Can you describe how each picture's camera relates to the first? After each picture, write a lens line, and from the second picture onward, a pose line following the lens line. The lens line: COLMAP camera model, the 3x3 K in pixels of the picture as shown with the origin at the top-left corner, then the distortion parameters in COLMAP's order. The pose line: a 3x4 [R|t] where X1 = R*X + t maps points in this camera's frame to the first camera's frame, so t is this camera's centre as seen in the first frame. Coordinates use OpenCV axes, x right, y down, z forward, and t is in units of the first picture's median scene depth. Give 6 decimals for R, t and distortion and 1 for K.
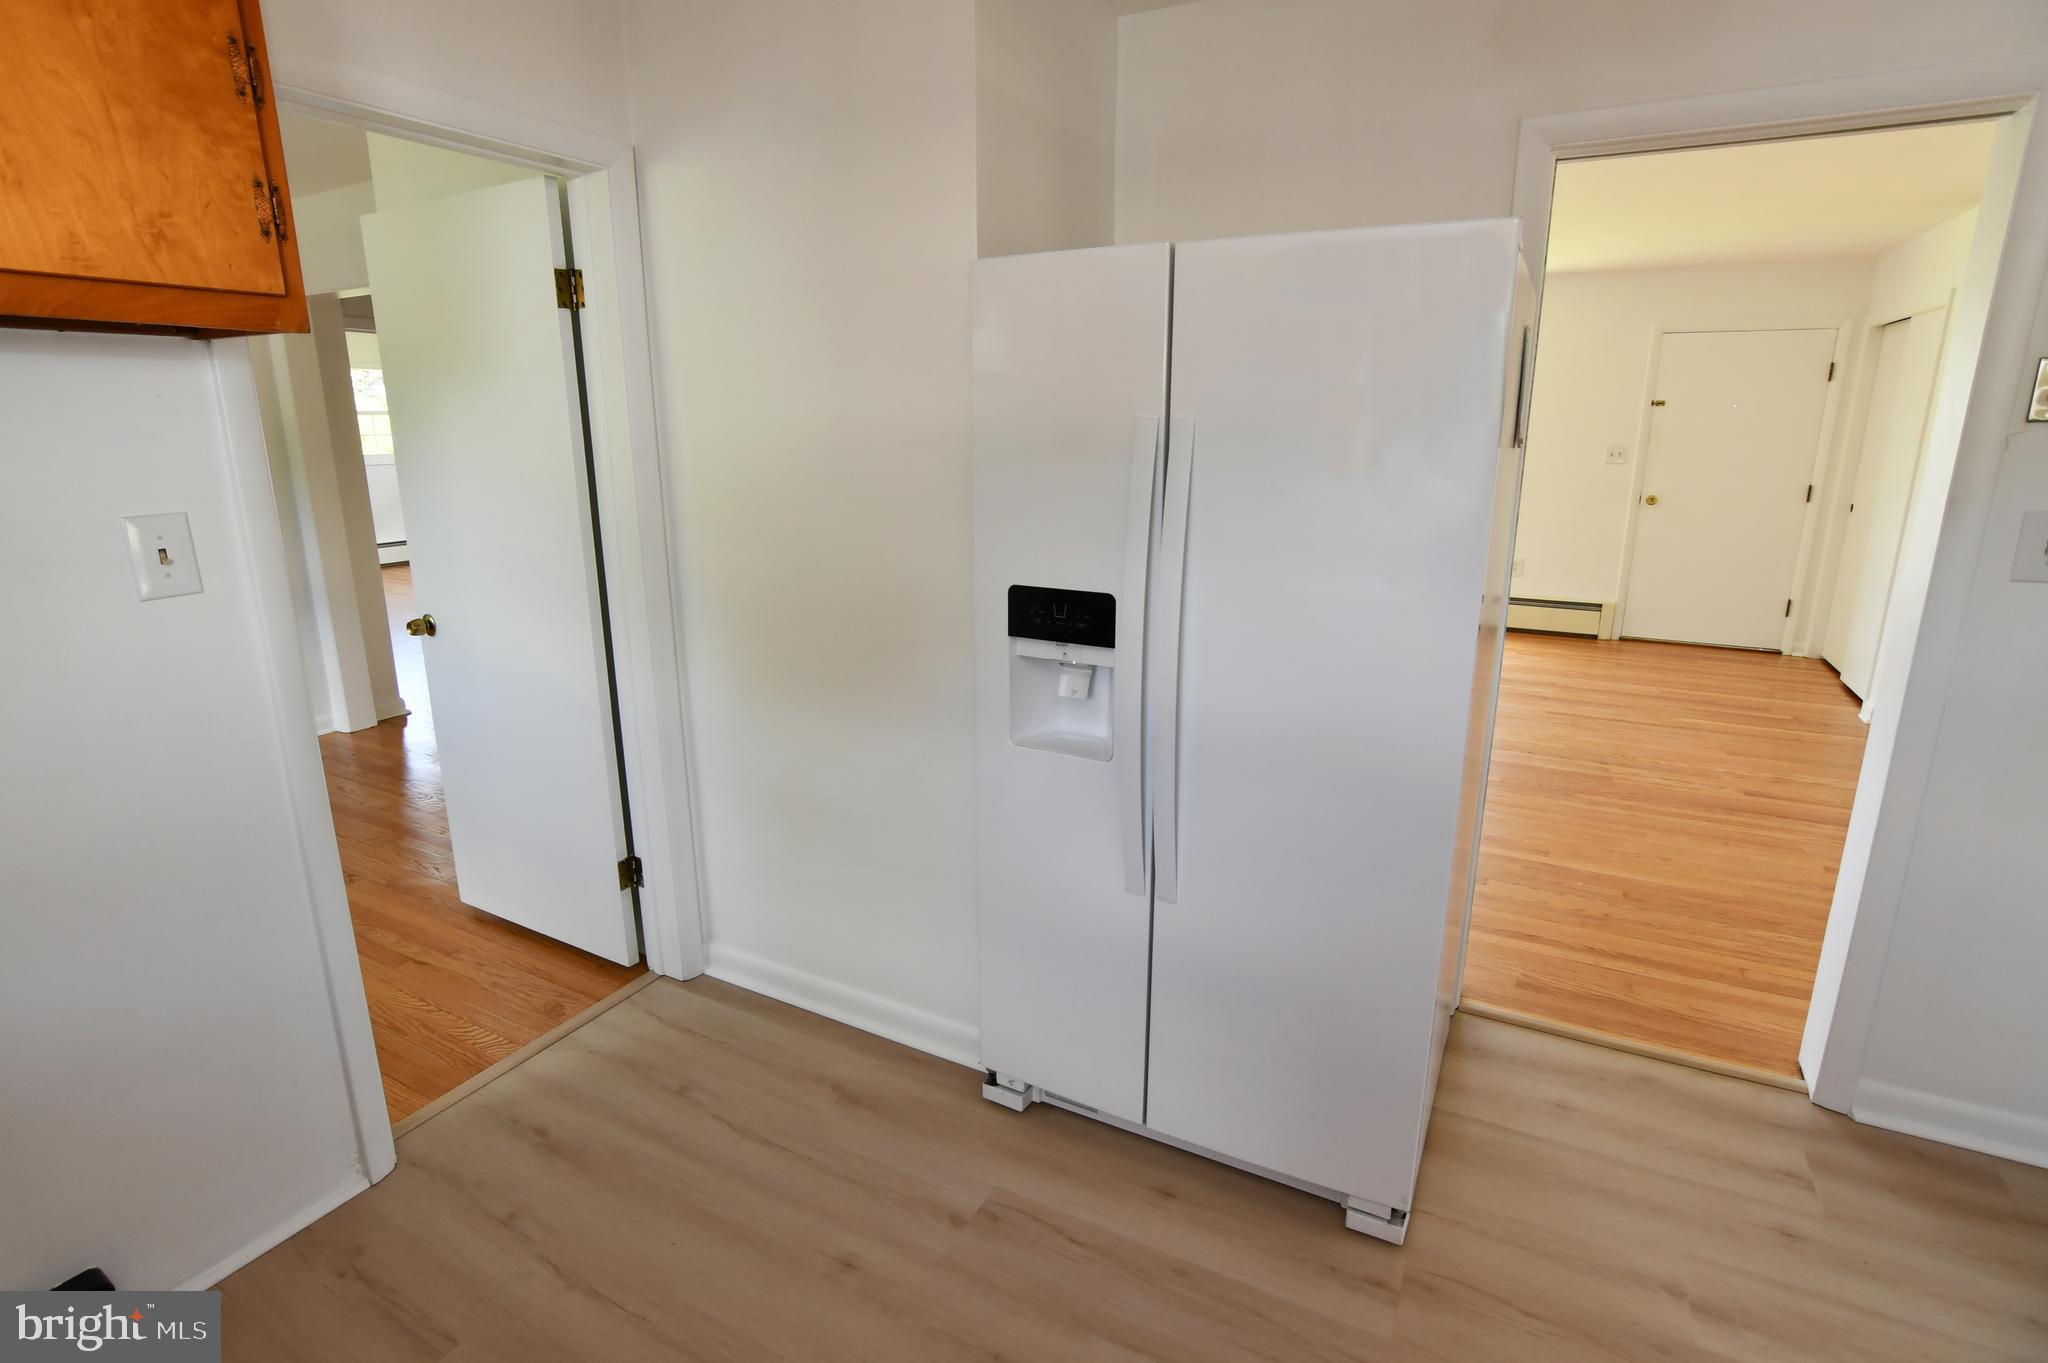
lens RADIAL K [[992.4, 0, 1022.7], [0, 992.4, 683.9], [0, 0, 1]] dist [-0.027560, 0.007769]
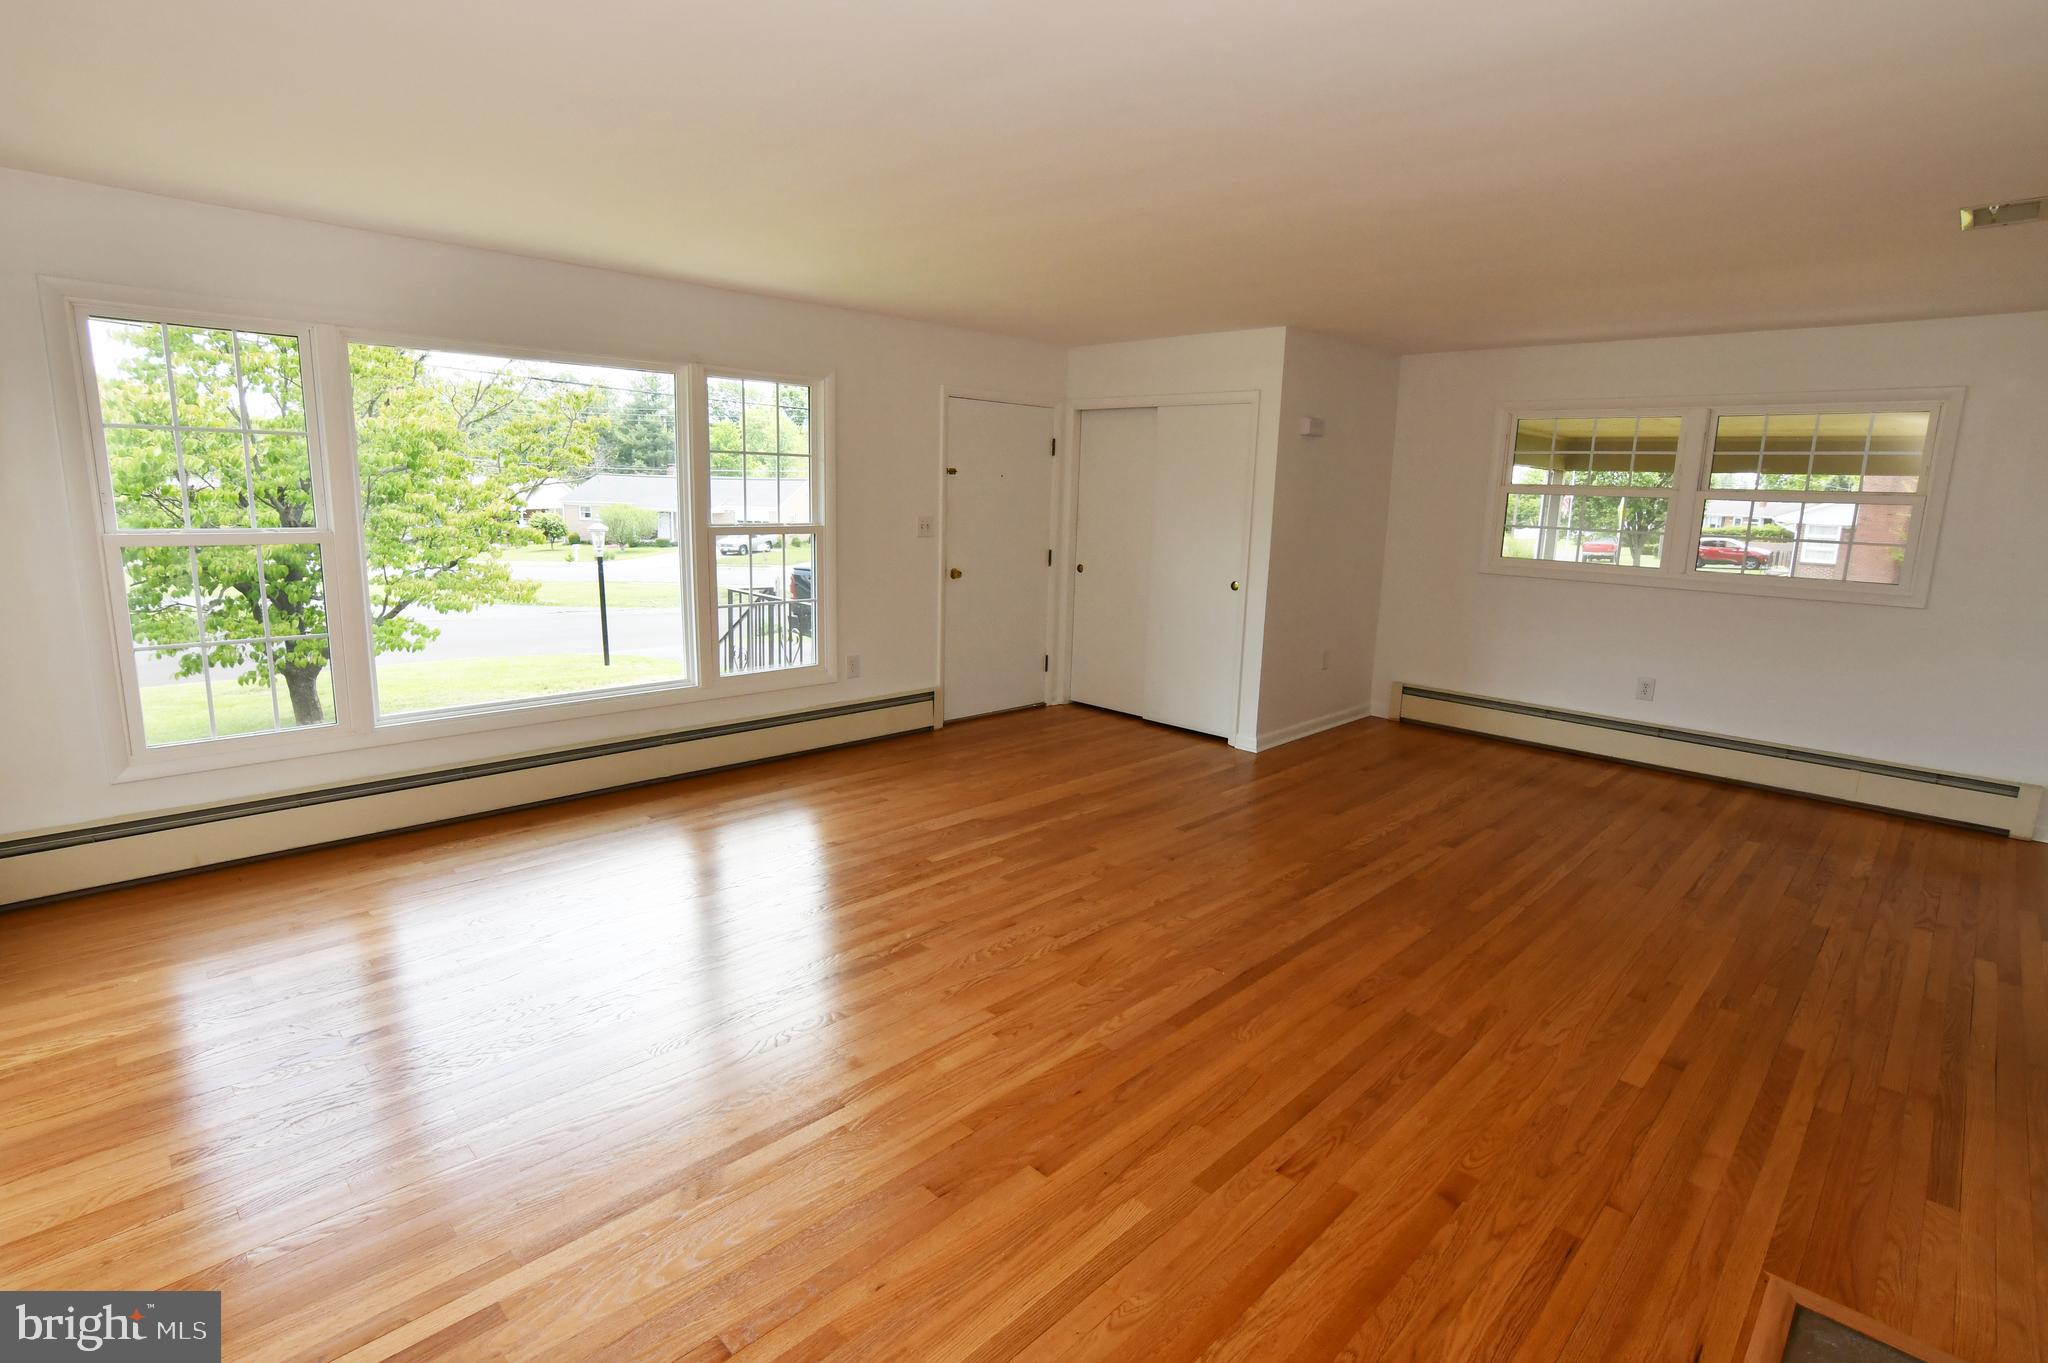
lens RADIAL K [[992.4, 0, 1018.9], [0, 992.4, 681.3], [0, 0, 1]] dist [-0.027560, 0.007769]
pose [[0.296991, -0.172930, 0.939091, -0.248270], [0.221091, 0.969193, 0.108552, -0.183251], [-0.928932, 0.175385, 0.326075, 0.676914]]
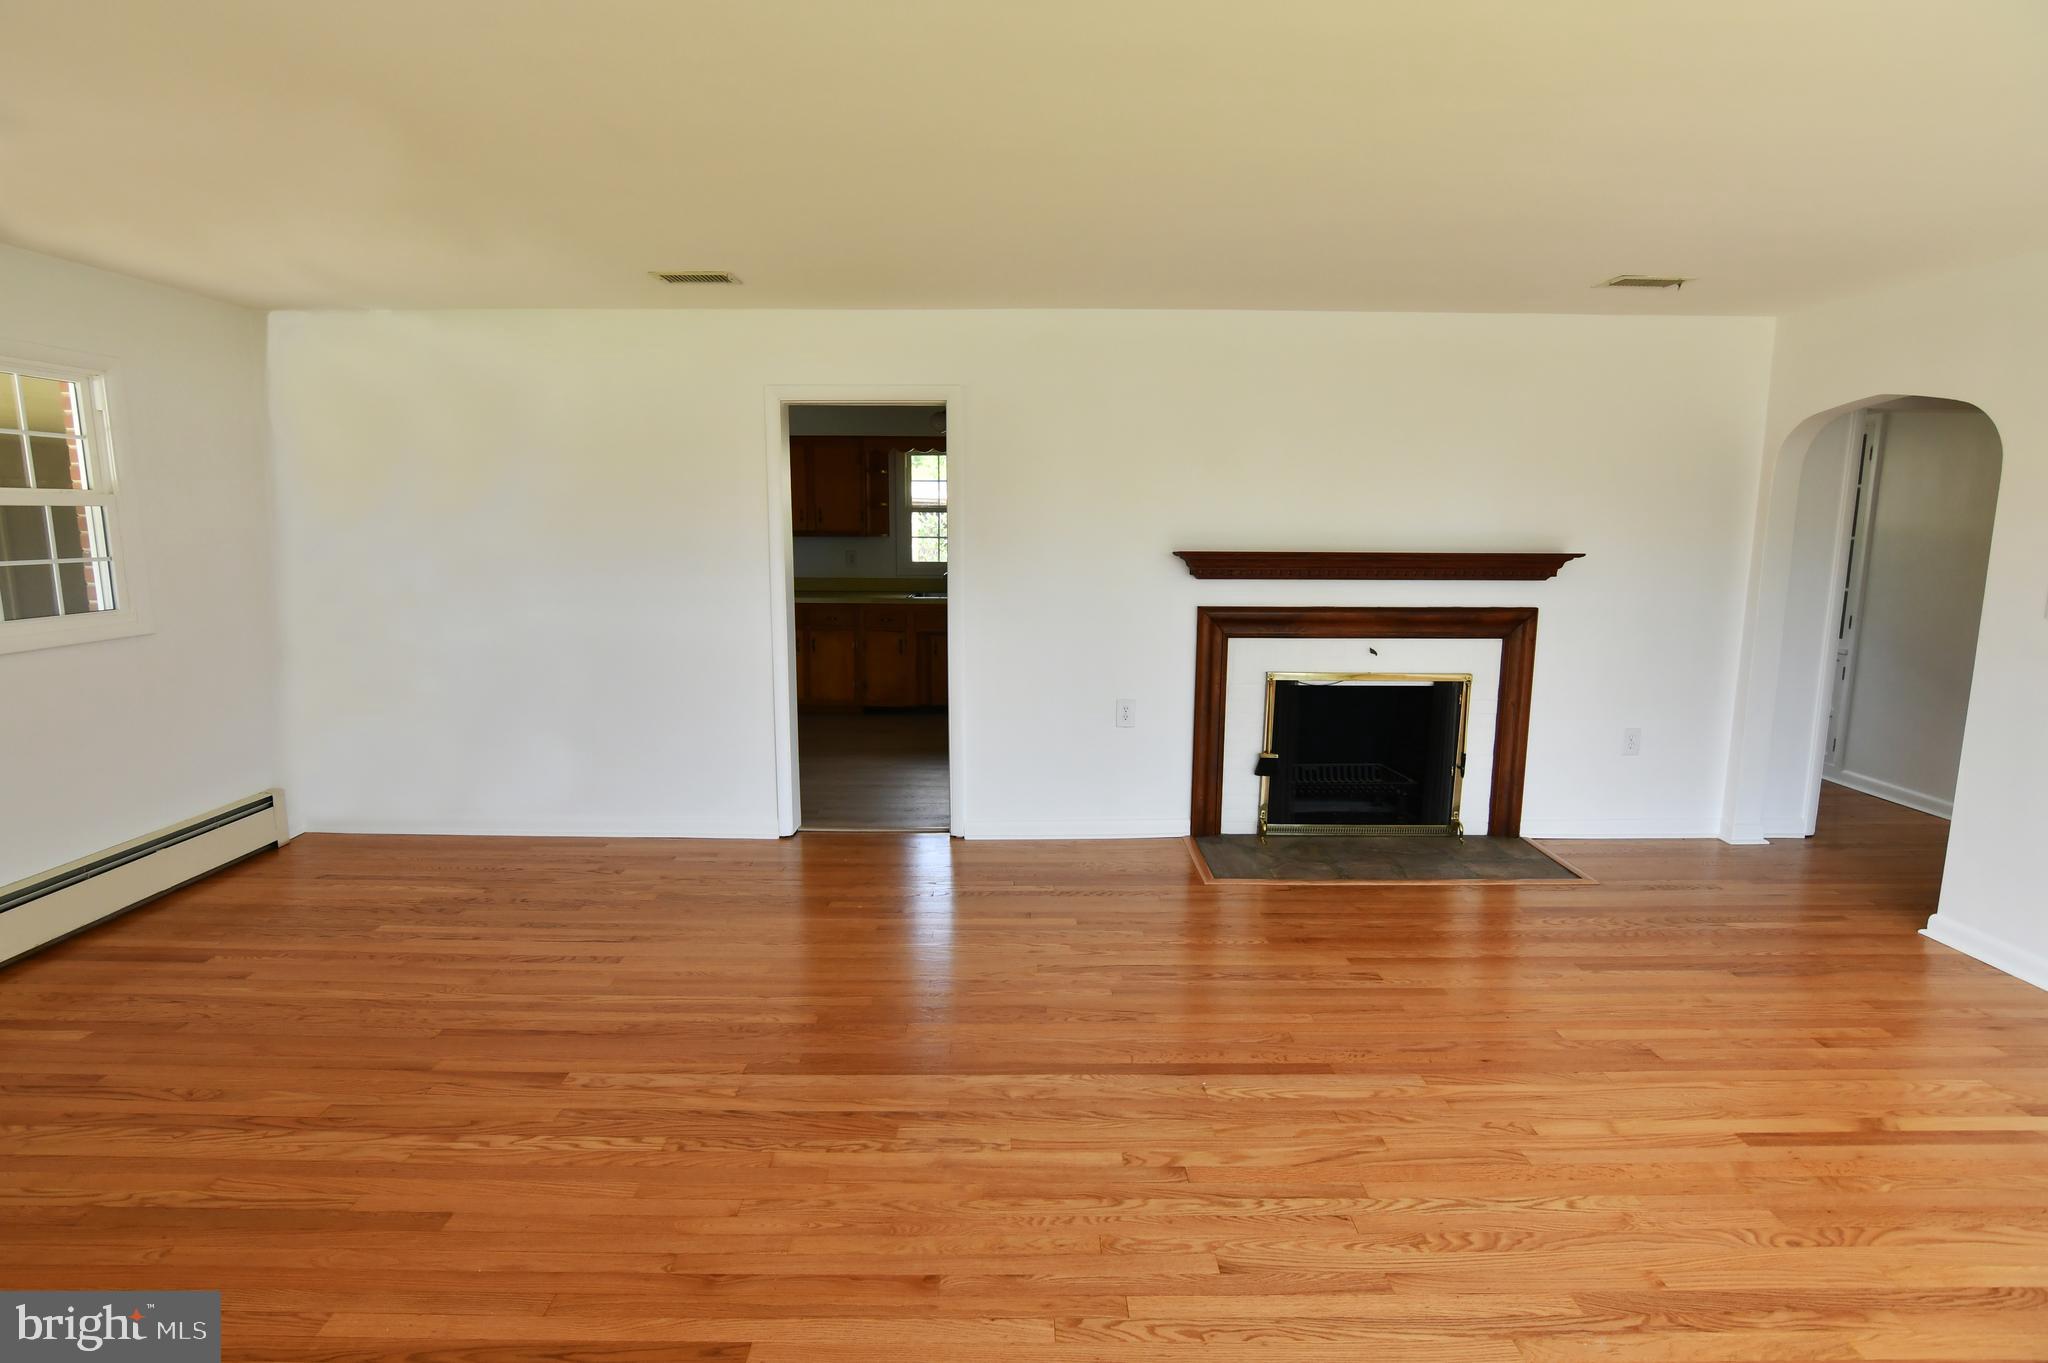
lens RADIAL K [[992.4, 0, 1014.5], [0, 992.4, 688.0], [0, 0, 1]] dist [-0.027560, 0.007769]
pose [[-0.884739, 0.079789, -0.459206, 0.483546], [-0.121193, 0.911966, 0.391957, -0.275085], [0.450054, 0.402433, -0.797182, 1.004800]]
